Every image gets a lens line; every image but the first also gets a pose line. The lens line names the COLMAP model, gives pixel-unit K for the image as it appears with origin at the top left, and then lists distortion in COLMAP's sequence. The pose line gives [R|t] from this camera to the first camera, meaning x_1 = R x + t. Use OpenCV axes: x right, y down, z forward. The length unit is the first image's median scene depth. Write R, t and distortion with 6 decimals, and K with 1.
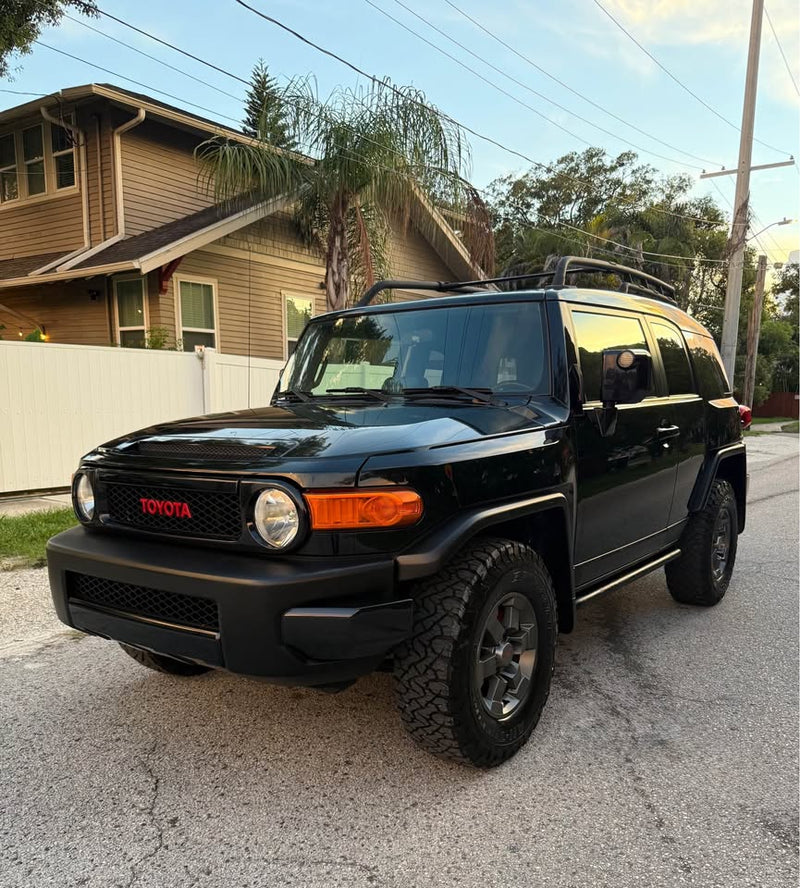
lens RADIAL K [[798.4, 0, 404.8], [0, 798.4, 502.9], [0, 0, 1]] dist [-0.016407, -0.000476]
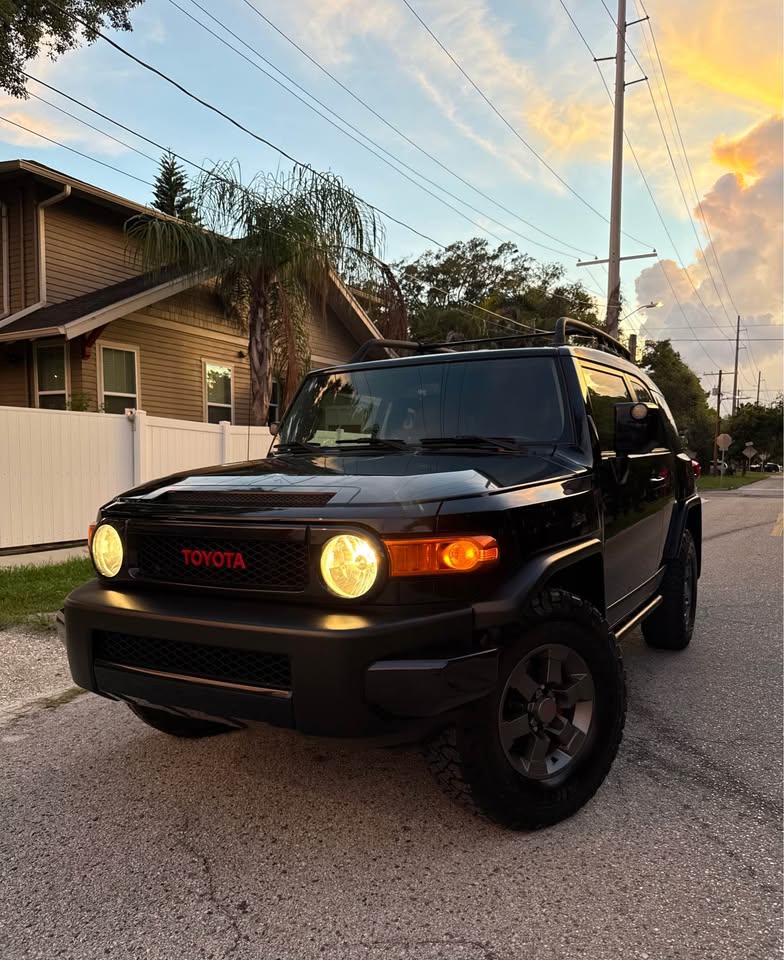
lens RADIAL K [[755.7, 0, 384.7], [0, 755.7, 489.5], [0, 0, 1]] dist [-0.006471, -0.021423]
pose [[0.992573, -0.006966, 0.121449, -0.114362], [0.018746, 0.995193, -0.096118, 0.007728], [-0.120196, 0.097681, 0.987933, 0.047199]]
